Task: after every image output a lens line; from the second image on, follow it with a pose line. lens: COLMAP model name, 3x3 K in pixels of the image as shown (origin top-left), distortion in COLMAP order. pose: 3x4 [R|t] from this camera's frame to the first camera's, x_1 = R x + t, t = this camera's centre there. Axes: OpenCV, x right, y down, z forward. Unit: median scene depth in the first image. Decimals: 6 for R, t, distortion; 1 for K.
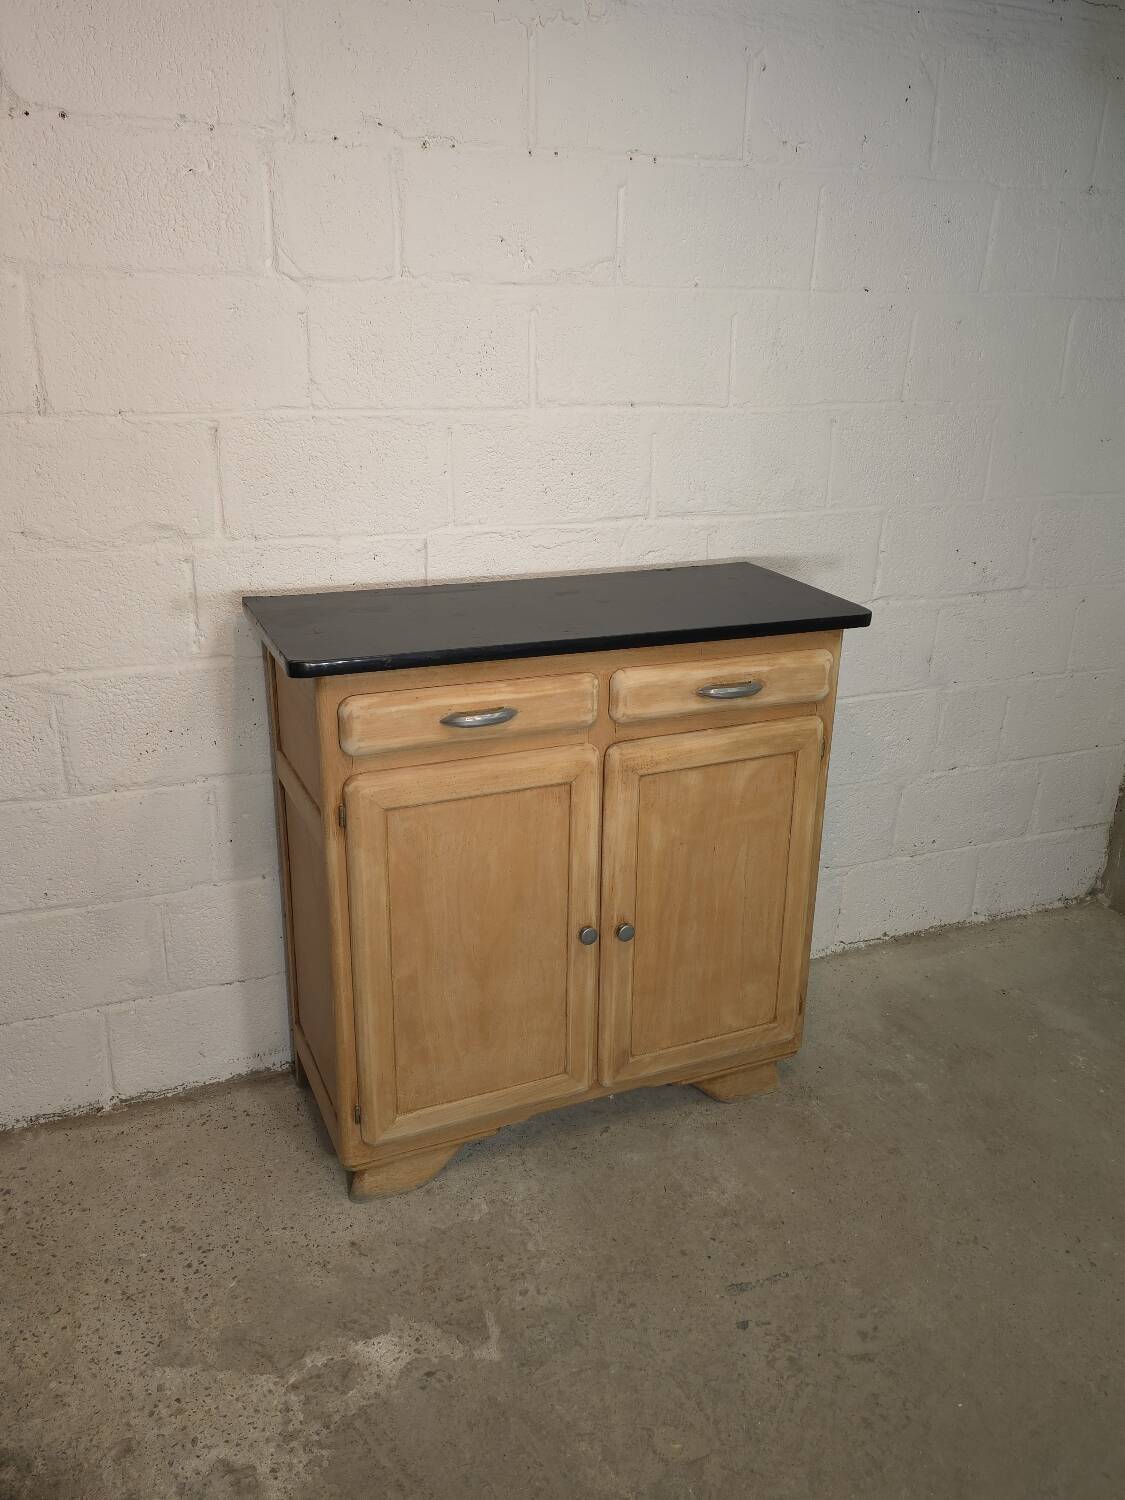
lens RADIAL K [[1202.0, 0, 562.6], [0, 1202.0, 755.1], [0, 0, 1]] dist [0.064151, -0.065612]
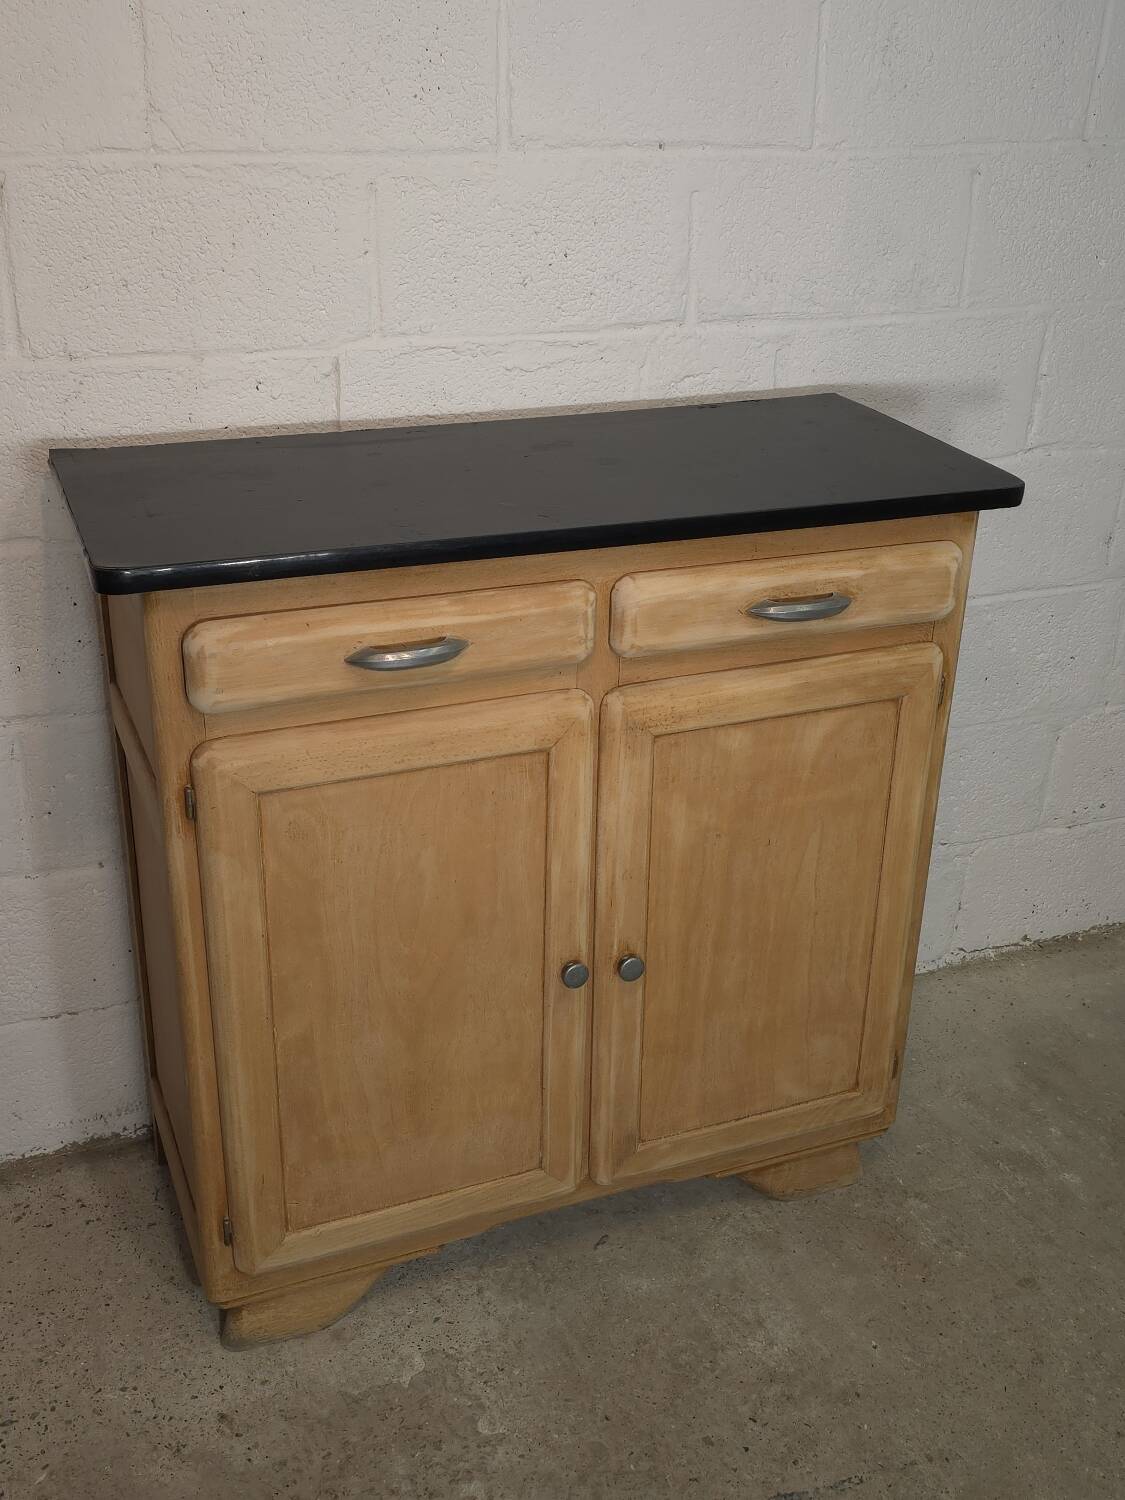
lens RADIAL K [[1612.4, 0, 555.8], [0, 1612.4, 752.6], [0, 0, 1]] dist [0.074301, -0.098341]
pose [[0.999631, 0.014564, -0.022925, 0.029629], [-0.012516, 0.996123, 0.087075, -0.049513], [0.024105, -0.086756, 0.995938, 0.126447]]
